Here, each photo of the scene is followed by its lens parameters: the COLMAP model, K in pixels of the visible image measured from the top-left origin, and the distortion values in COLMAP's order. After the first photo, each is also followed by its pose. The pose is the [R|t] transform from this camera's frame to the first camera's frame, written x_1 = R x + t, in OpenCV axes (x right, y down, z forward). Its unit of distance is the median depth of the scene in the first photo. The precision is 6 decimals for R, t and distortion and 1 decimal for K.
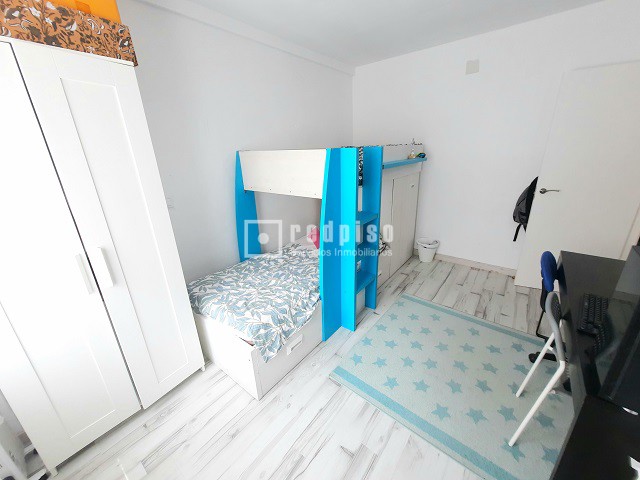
lens RADIAL K [[256.2, 0, 320.2], [0, 256.2, 236.8], [0, 0, 1]] dist [0.003673, 0.000634]
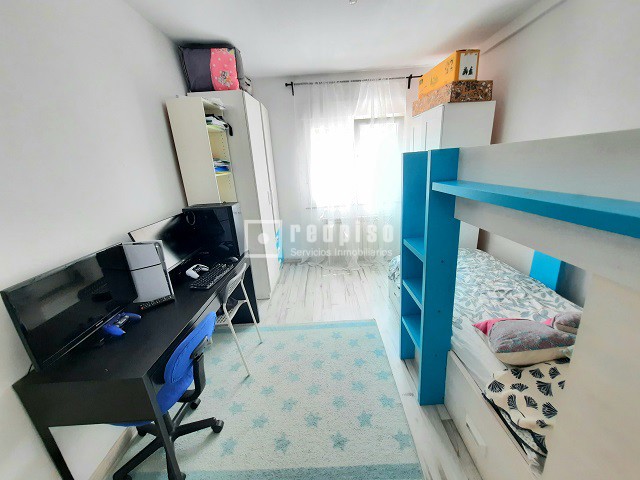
lens RADIAL K [[256.2, 0, 323.7], [0, 256.2, 239.0], [0, 0, 1]] dist [0.003673, 0.000634]
pose [[-0.776718, 0.260858, -0.573291, 0.783593], [-0.119114, 0.832944, 0.540385, -0.446648], [0.618482, 0.488014, -0.615891, 1.252574]]
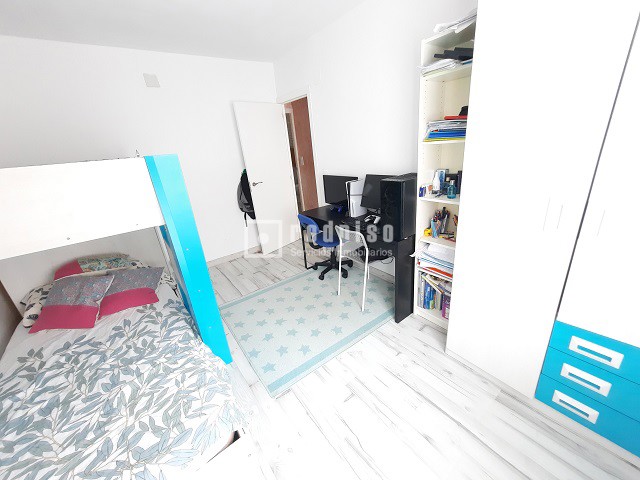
lens RADIAL K [[256.2, 0, 332.2], [0, 256.2, 237.4], [0, 0, 1]] dist [0.003673, 0.000634]
pose [[0.228376, -0.329704, 0.916046, -0.480614], [0.393386, 0.891931, 0.222951, -0.074483], [-0.890557, 0.309443, 0.333397, 0.286001]]
